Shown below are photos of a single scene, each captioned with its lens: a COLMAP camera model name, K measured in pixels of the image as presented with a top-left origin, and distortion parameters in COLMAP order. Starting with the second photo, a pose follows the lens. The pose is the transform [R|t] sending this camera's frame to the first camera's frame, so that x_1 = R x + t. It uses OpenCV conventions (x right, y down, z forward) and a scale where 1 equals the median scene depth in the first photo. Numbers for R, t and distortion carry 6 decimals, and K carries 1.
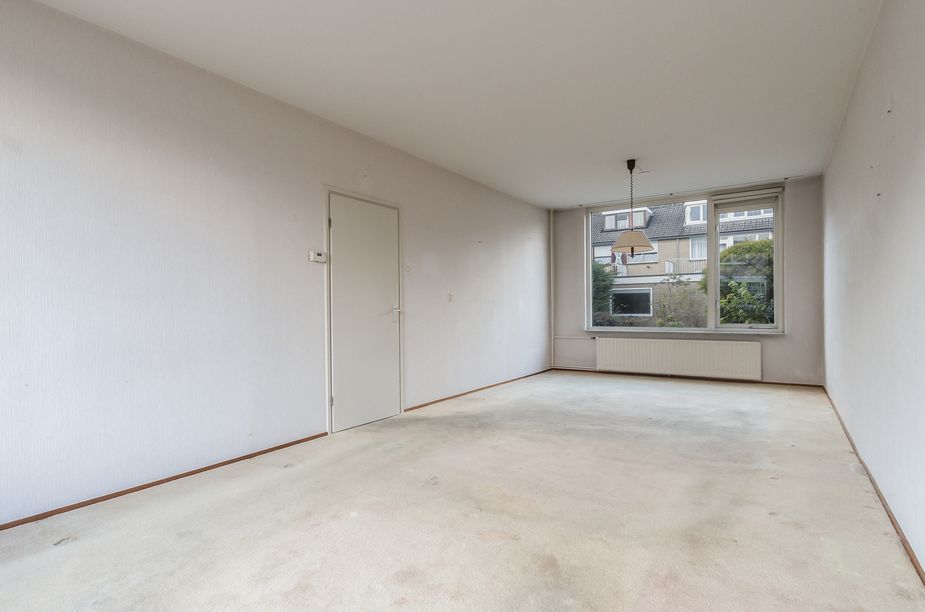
lens RADIAL K [[474.7, 0, 456.2], [0, 474.7, 308.6], [0, 0, 1]] dist [0.008095, -0.000372]
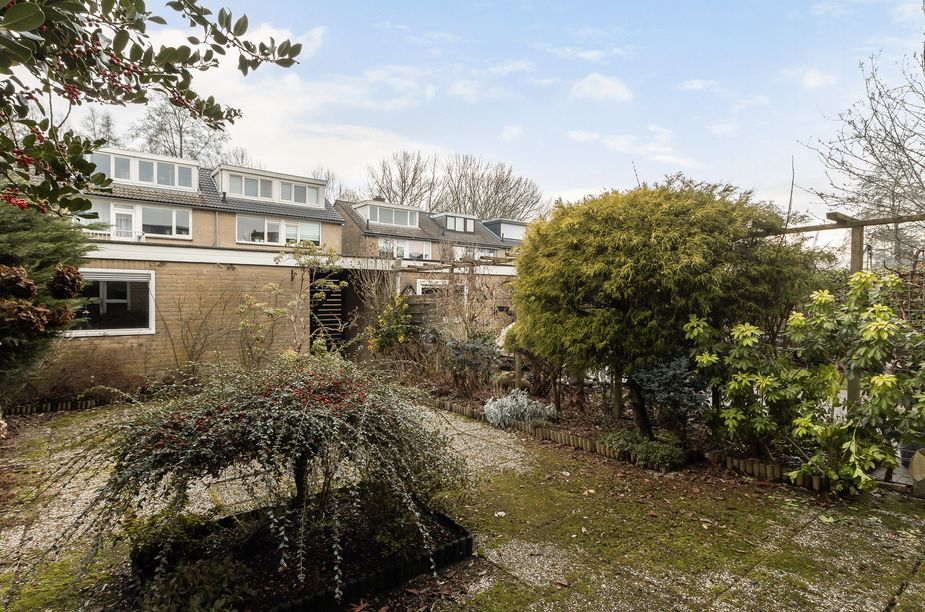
lens RADIAL K [[474.7, 0, 456.2], [0, 474.7, 308.6], [0, 0, 1]] dist [0.008095, -0.000372]
pose [[0.311716, -0.012224, 0.950097, 0.167586], [-0.004615, 0.999886, 0.014379, -0.040635], [-0.950164, -0.008867, 0.311624, 1.488521]]
